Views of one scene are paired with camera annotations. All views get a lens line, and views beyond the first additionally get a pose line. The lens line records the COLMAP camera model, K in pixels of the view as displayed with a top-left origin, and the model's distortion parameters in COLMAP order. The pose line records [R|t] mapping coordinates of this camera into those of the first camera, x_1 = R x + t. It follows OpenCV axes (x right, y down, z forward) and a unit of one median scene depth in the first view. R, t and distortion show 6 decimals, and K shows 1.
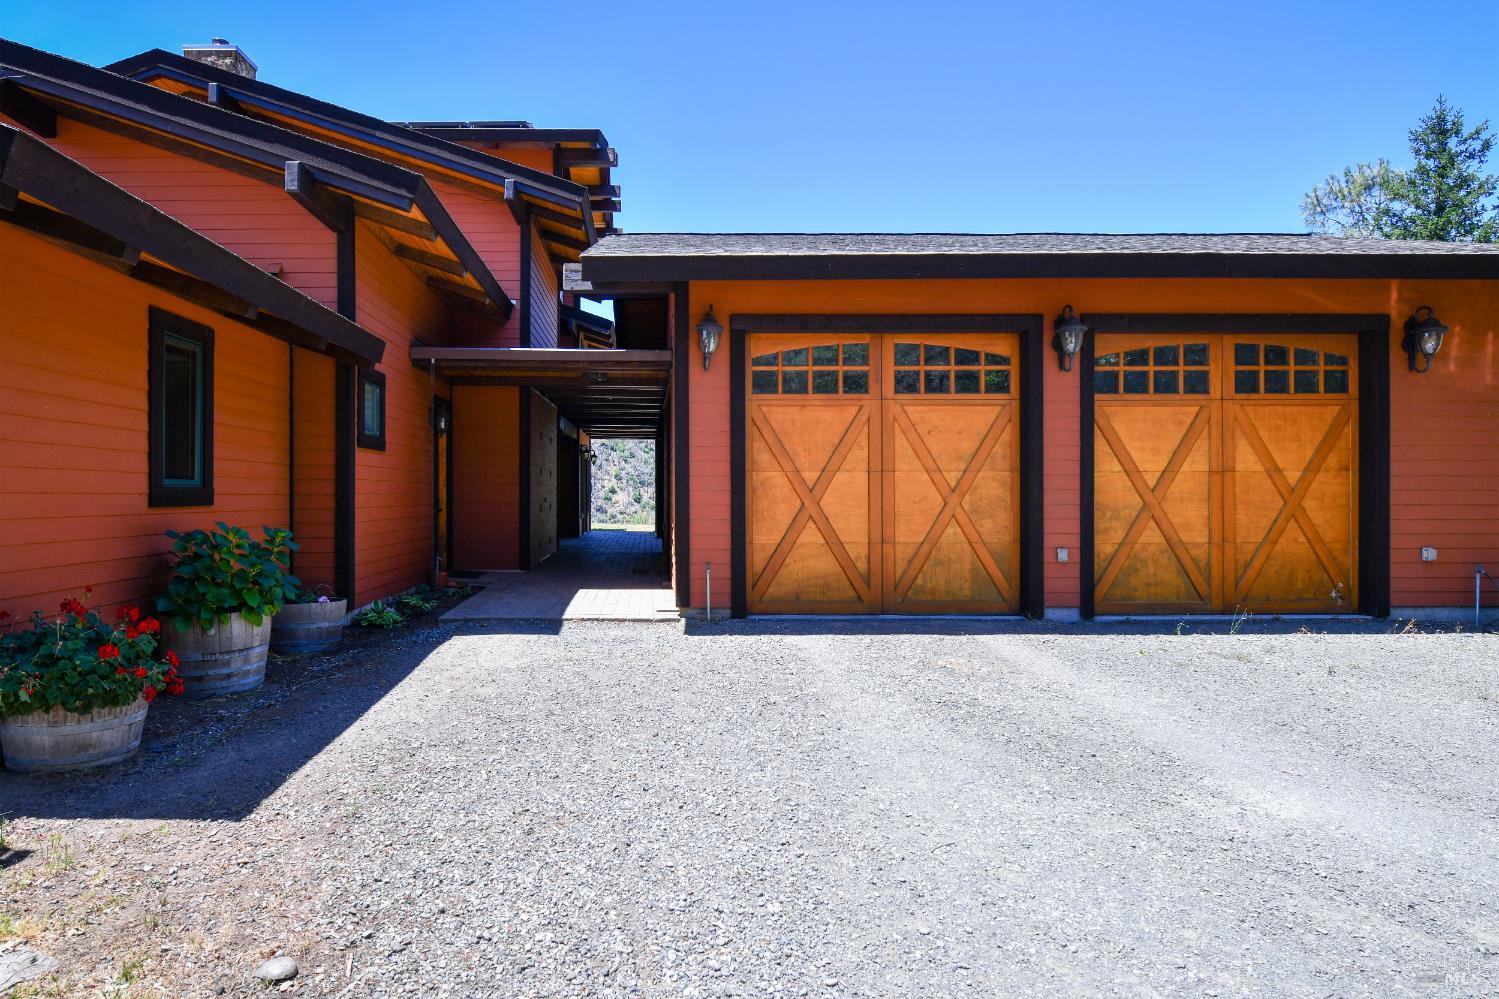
lens RADIAL K [[743.2, 0, 749.5], [0, 743.2, 499.0], [0, 0, 1]] dist [-0.001425, 0.000248]
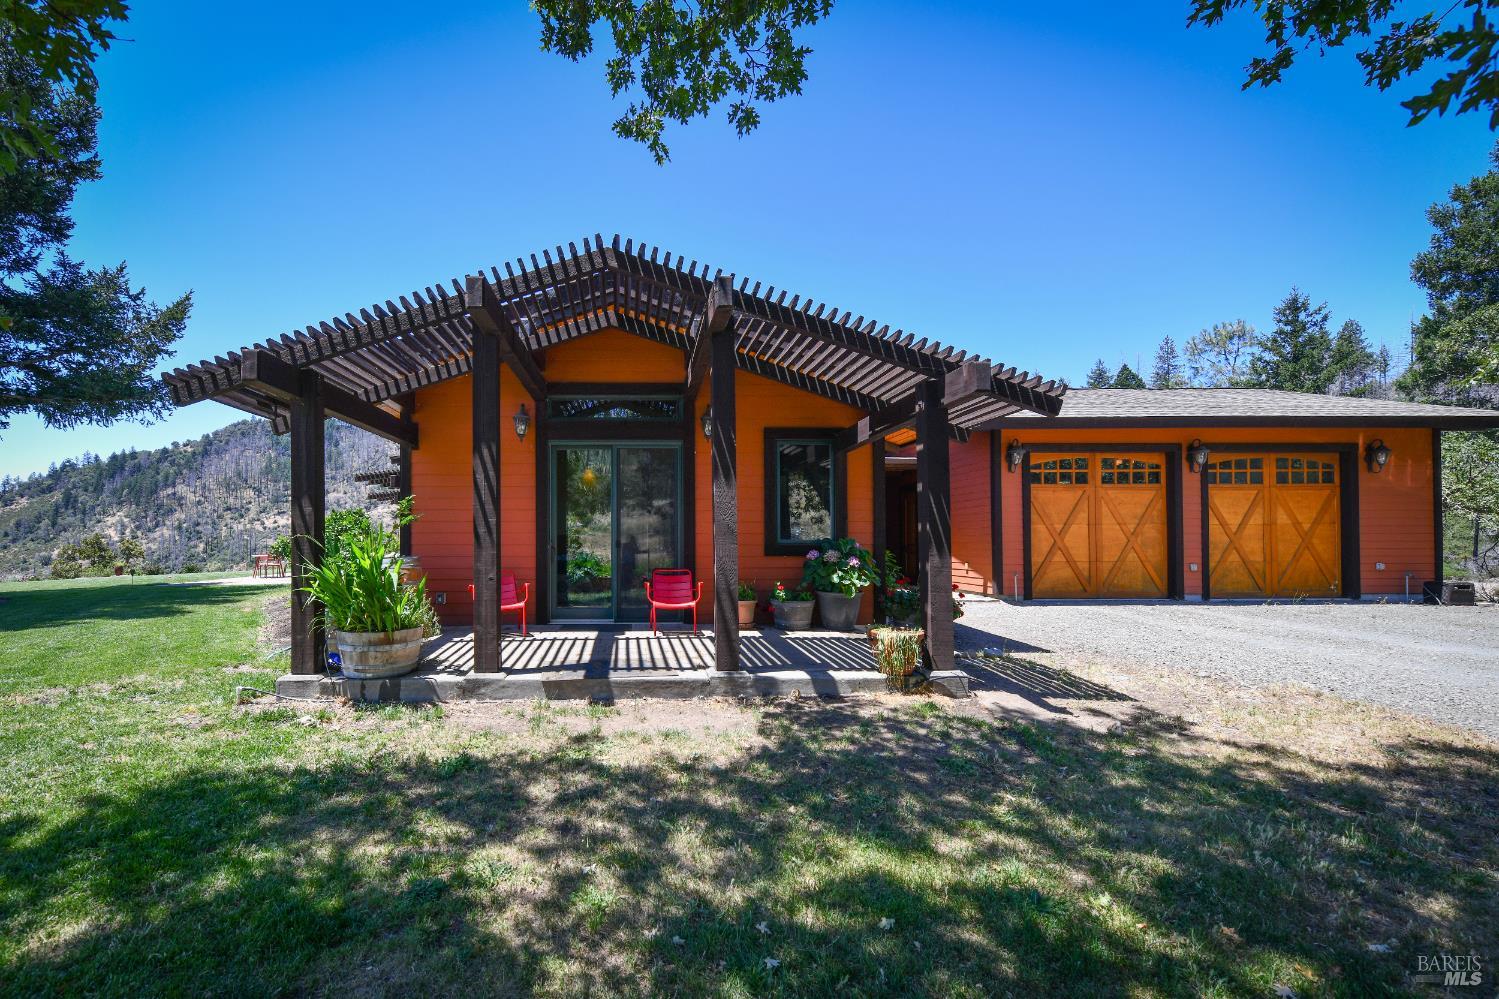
lens RADIAL K [[586.2, 0, 660.7], [0, 586.2, 543.7], [0, 0, 1]] dist [0.009563, 0.000202]
pose [[0.999759, -0.001040, 0.021913, -0.981069], [0.001167, 0.999983, -0.005778, 0.020896], [-0.021906, 0.005802, 0.999743, -0.503405]]
